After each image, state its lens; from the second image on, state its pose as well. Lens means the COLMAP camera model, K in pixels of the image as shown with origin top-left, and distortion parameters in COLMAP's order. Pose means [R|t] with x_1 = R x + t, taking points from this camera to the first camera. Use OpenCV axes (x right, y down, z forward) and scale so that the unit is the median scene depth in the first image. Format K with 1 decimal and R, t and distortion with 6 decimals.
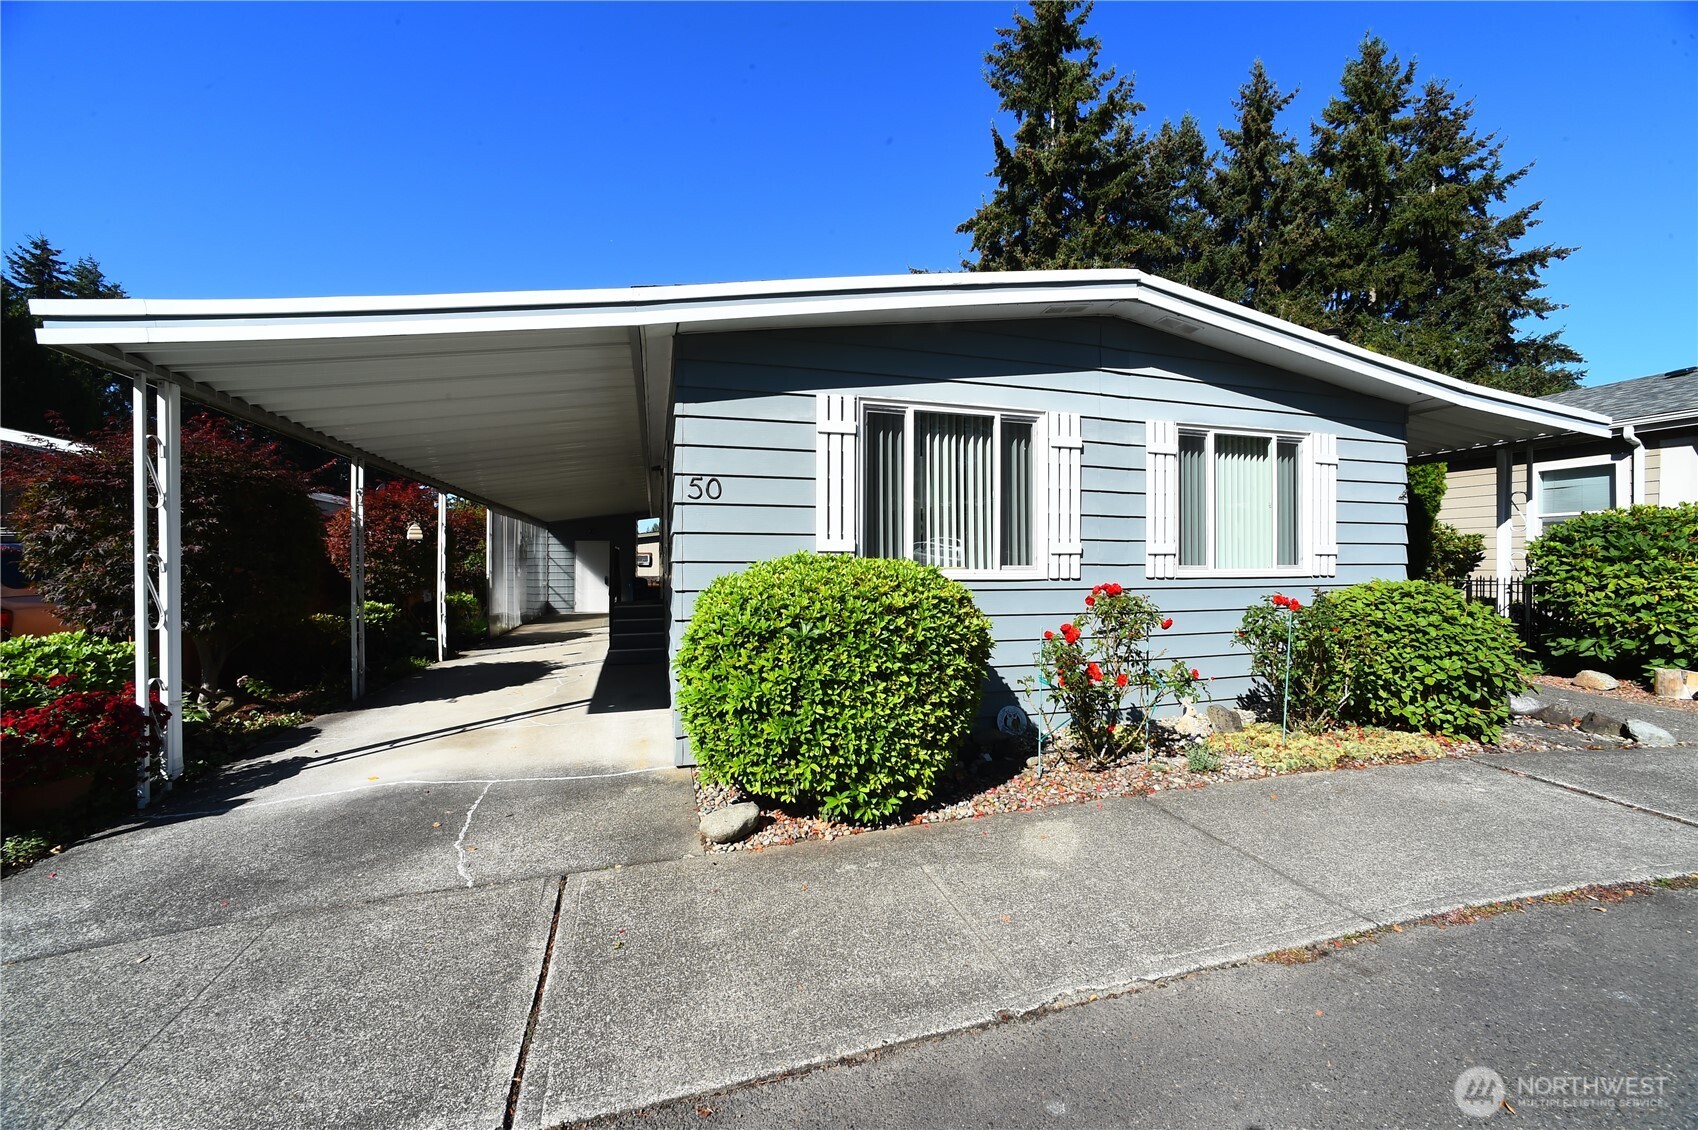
lens RADIAL K [[659.3, 0, 847.0], [0, 659.3, 572.1], [0, 0, 1]] dist [-0.056826, 0.024877]
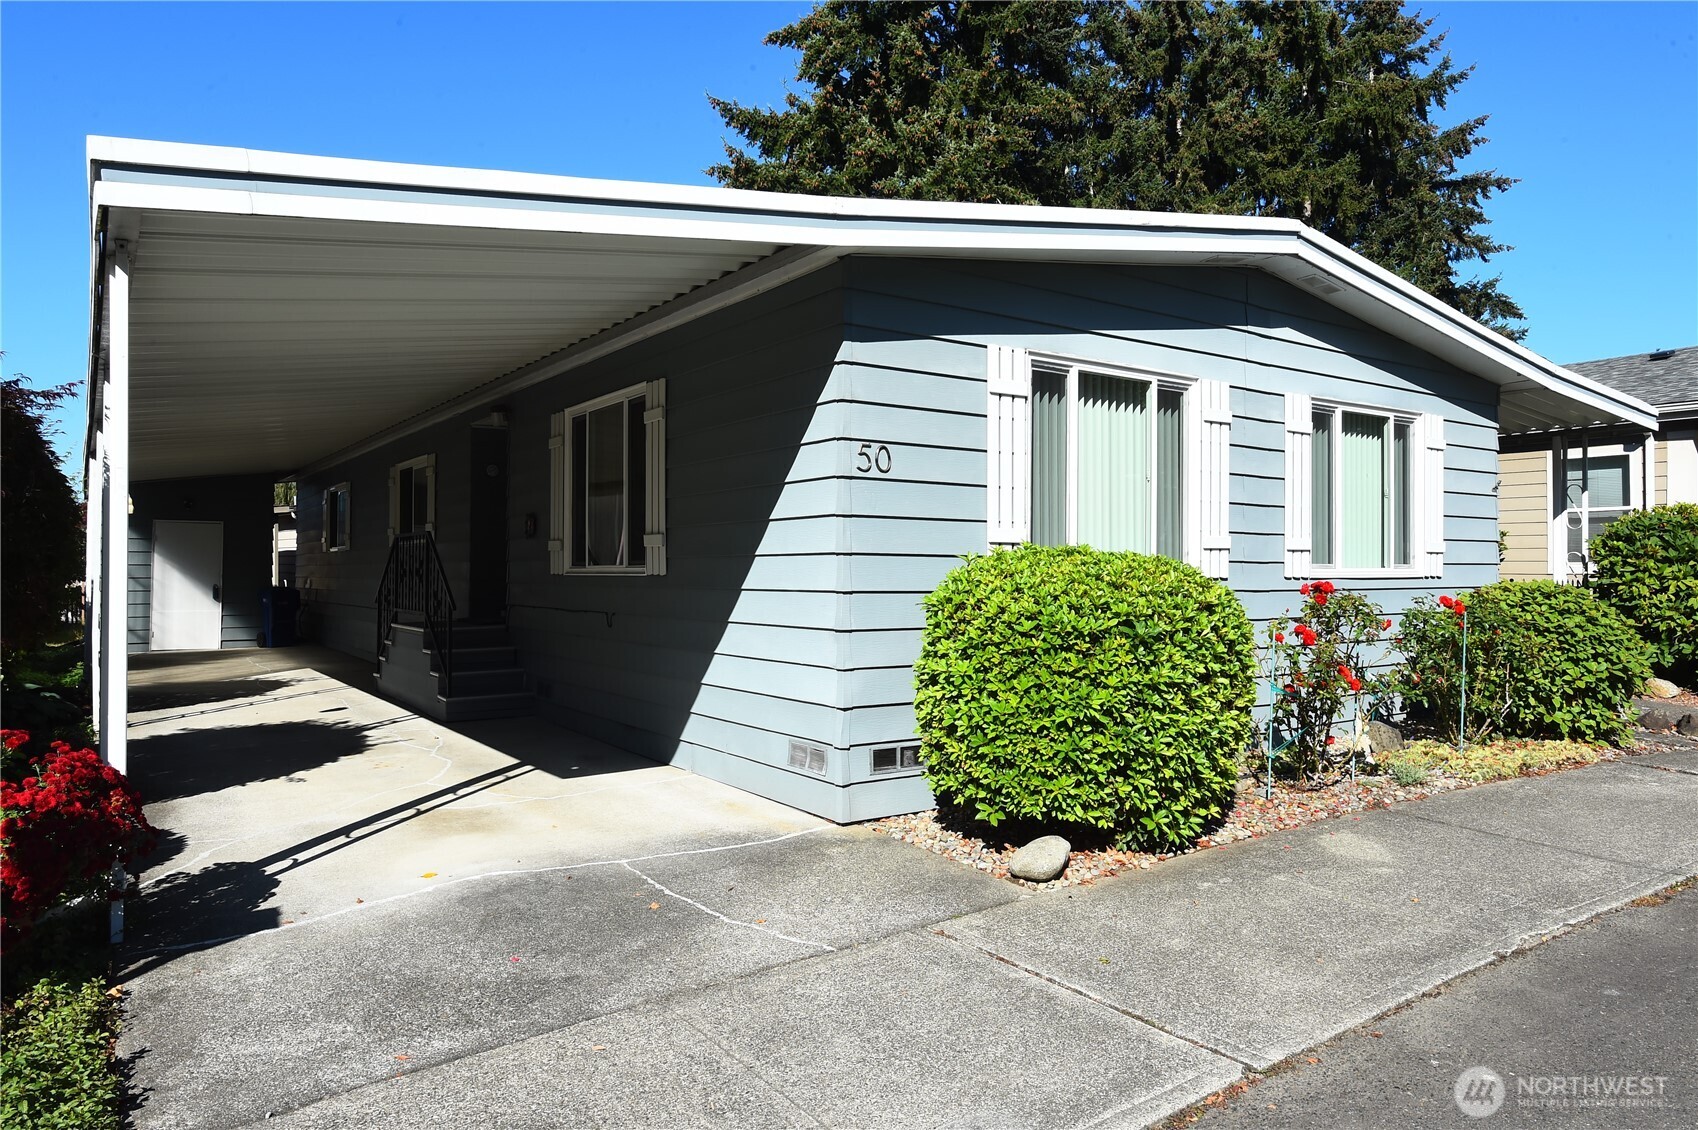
lens RADIAL K [[1097.9, 0, 849.0], [0, 1097.9, 565.0], [0, 0, 1]] dist [-0.021477, 0.041295]
pose [[0.946667, 0.004995, 0.322176, -0.534543], [0.000005, 0.999880, -0.015518, 0.014066], [-0.322215, 0.014692, 0.946553, -0.167135]]
